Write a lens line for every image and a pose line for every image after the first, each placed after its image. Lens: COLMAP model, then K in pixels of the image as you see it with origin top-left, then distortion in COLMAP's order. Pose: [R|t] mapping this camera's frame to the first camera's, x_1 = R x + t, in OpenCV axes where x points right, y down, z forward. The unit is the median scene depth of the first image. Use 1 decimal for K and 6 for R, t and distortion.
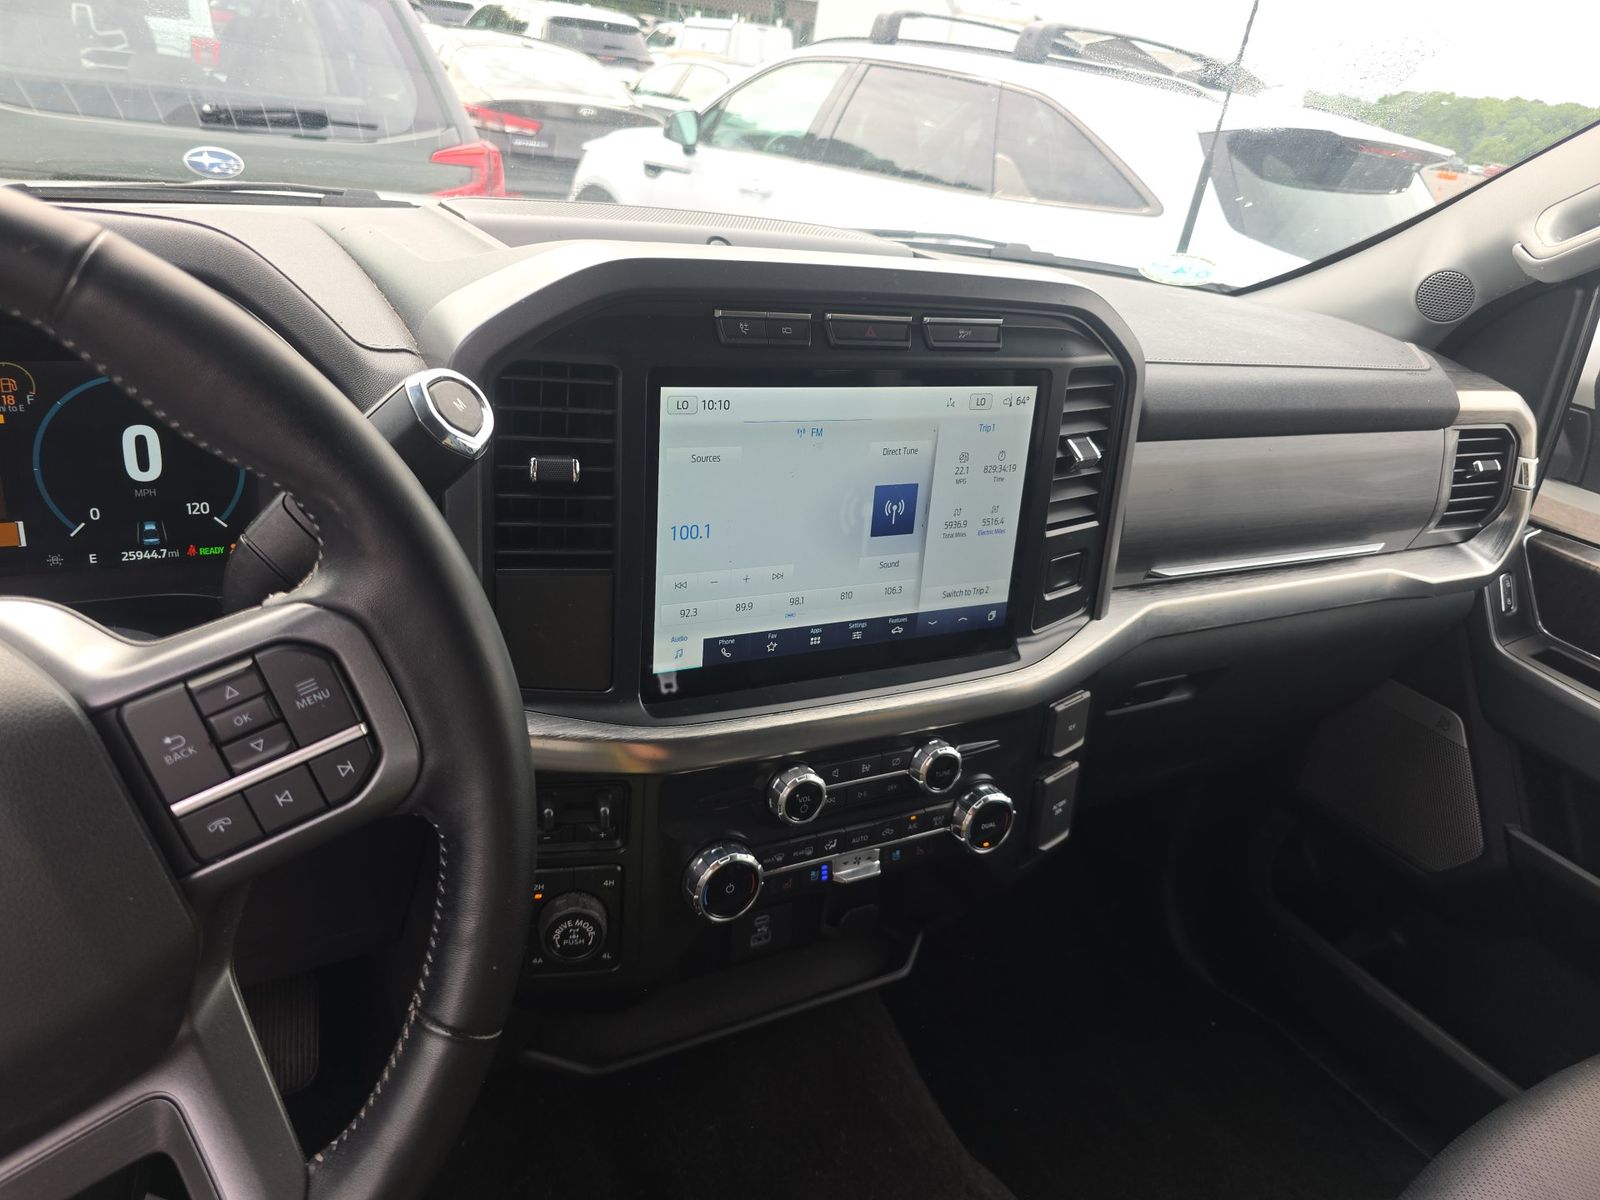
lens RADIAL K [[1077.2, 0, 762.0], [0, 1077.2, 595.4], [0, 0, 1]] dist [0.047731, -0.050279]
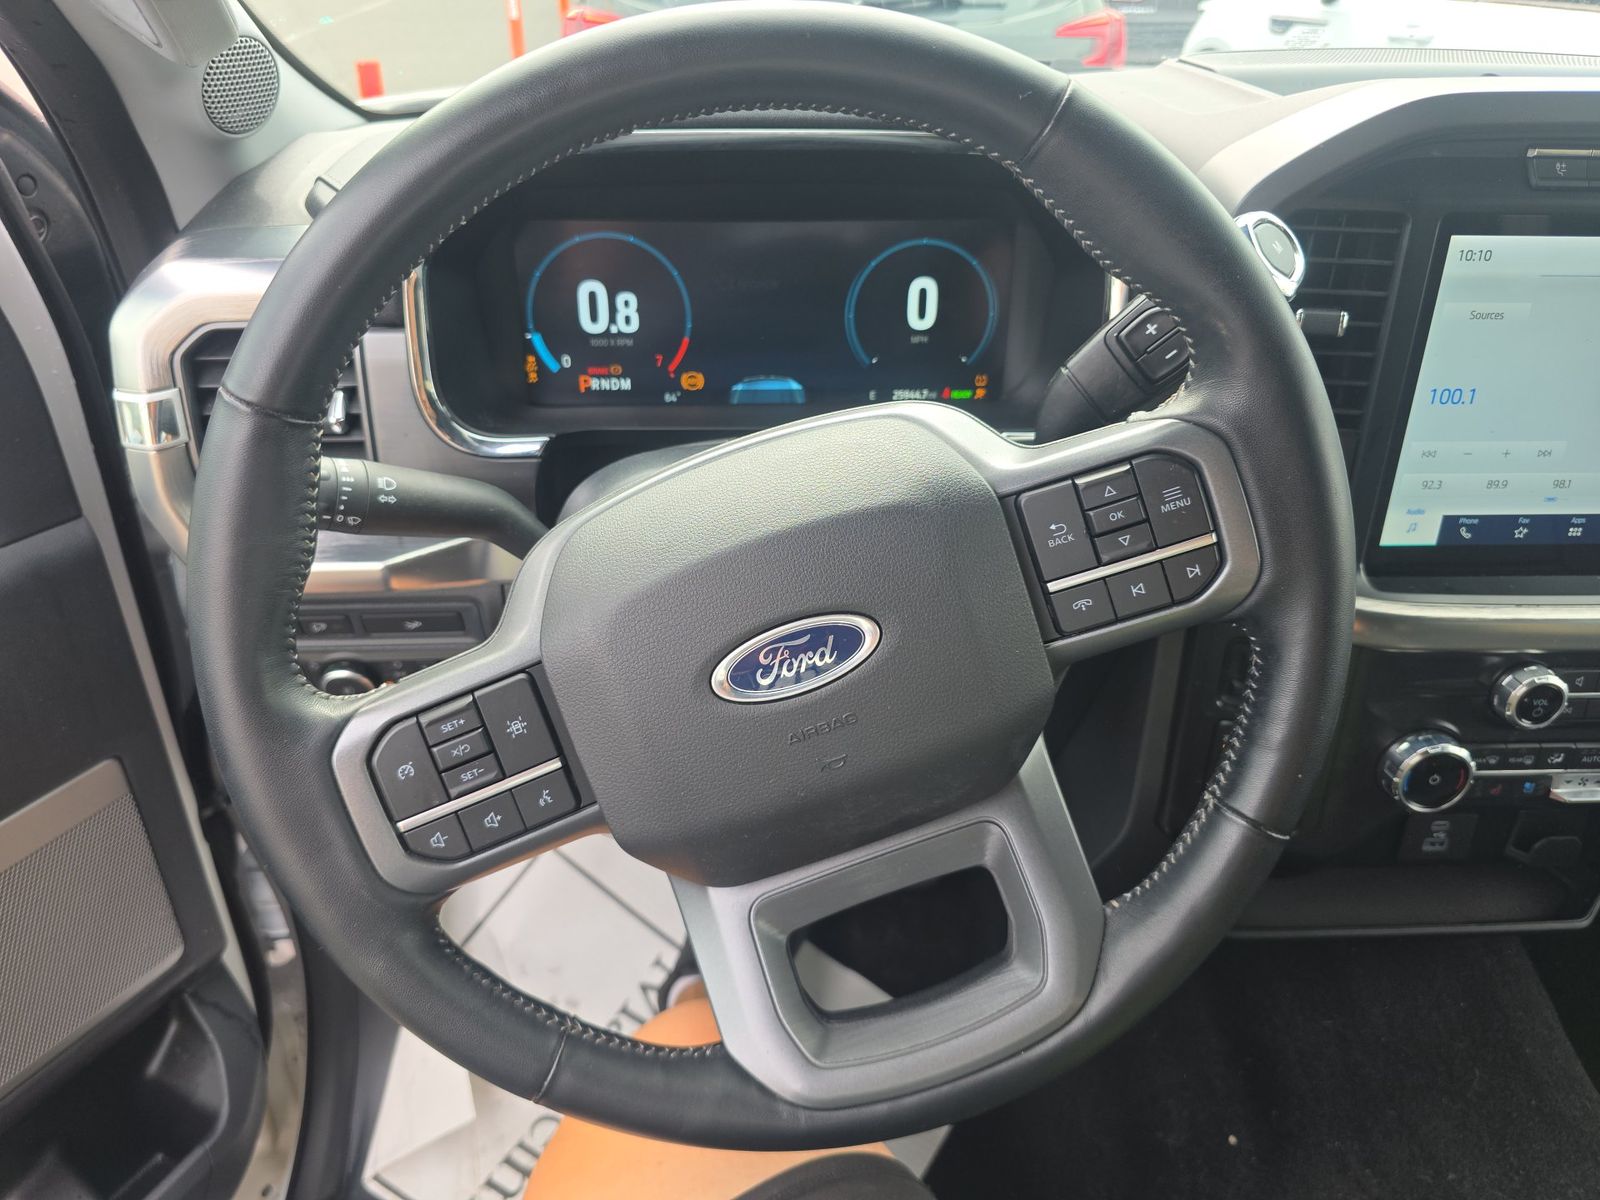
lens RADIAL K [[1077.2, 0, 805.3], [0, 1077.2, 585.4], [0, 0, 1]] dist [0.047731, -0.050279]
pose [[0.897664, 0.123425, -0.423044, -0.157848], [-0.085969, 0.990580, 0.106587, 0.052580], [0.432214, -0.059311, 0.899818, -0.100585]]
